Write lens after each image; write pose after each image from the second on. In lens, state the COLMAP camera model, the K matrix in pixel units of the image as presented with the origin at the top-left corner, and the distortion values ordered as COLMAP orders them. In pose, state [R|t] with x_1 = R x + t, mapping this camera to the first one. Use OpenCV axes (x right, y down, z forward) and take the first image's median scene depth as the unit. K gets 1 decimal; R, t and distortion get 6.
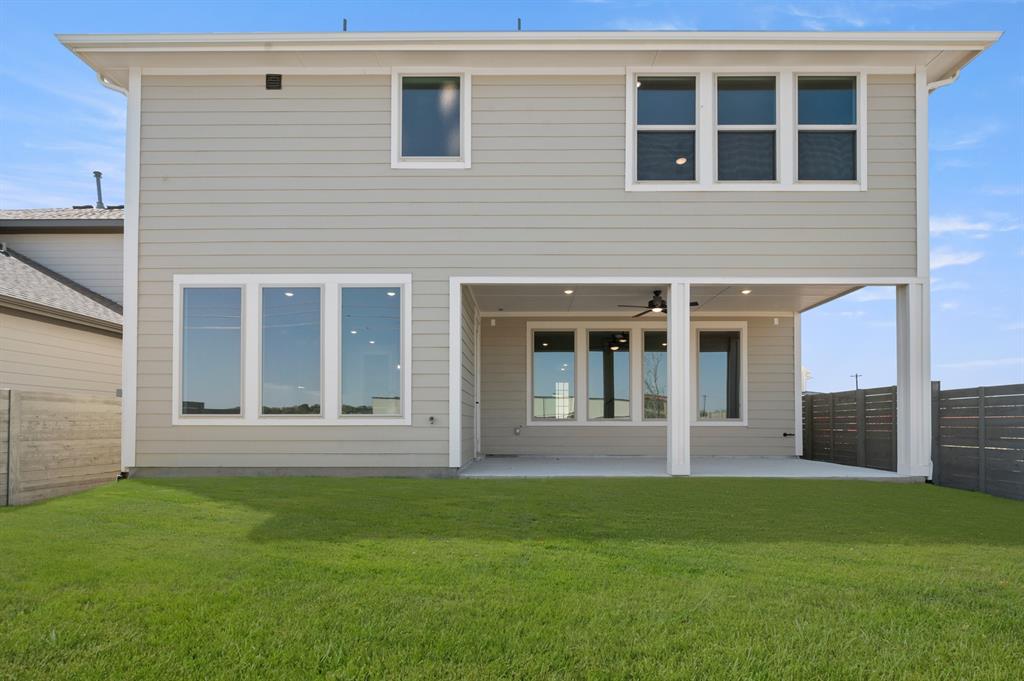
lens RADIAL K [[406.4, 0, 525.1], [0, 406.4, 411.3], [0, 0, 1]] dist [-0.002957, -0.000438]
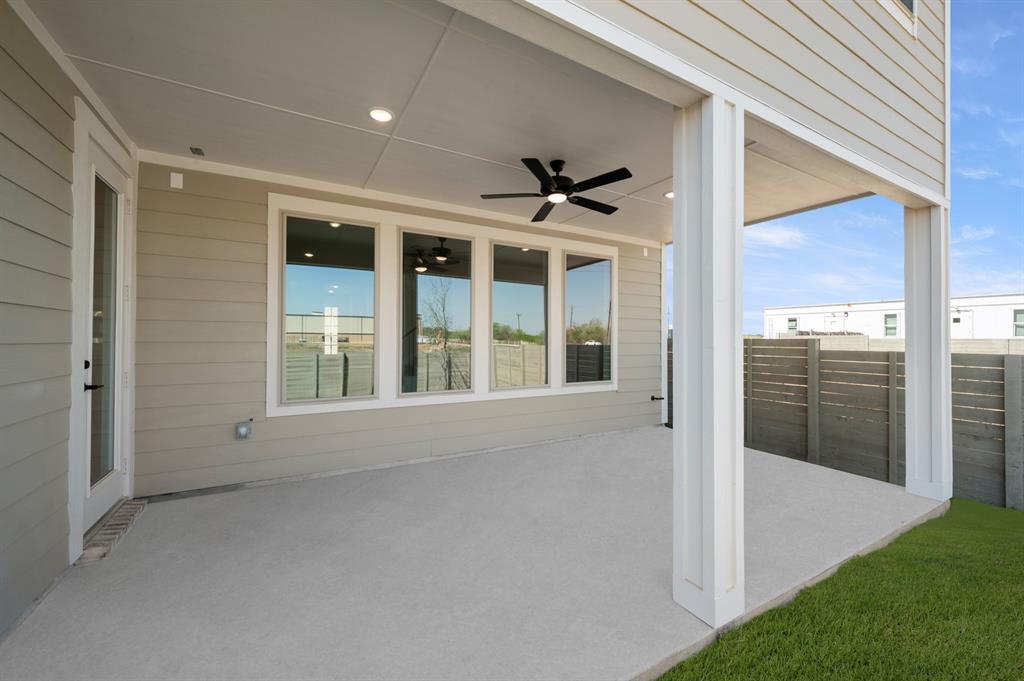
lens RADIAL K [[406.4, 0, 514.0], [0, 406.4, 337.1], [0, 0, 1]] dist [-0.002957, -0.000438]
pose [[0.865396, 0.007324, 0.501035, 0.018462], [-0.008267, 0.999966, -0.000337, -0.068186], [-0.501020, -0.003850, 0.865427, 0.537402]]
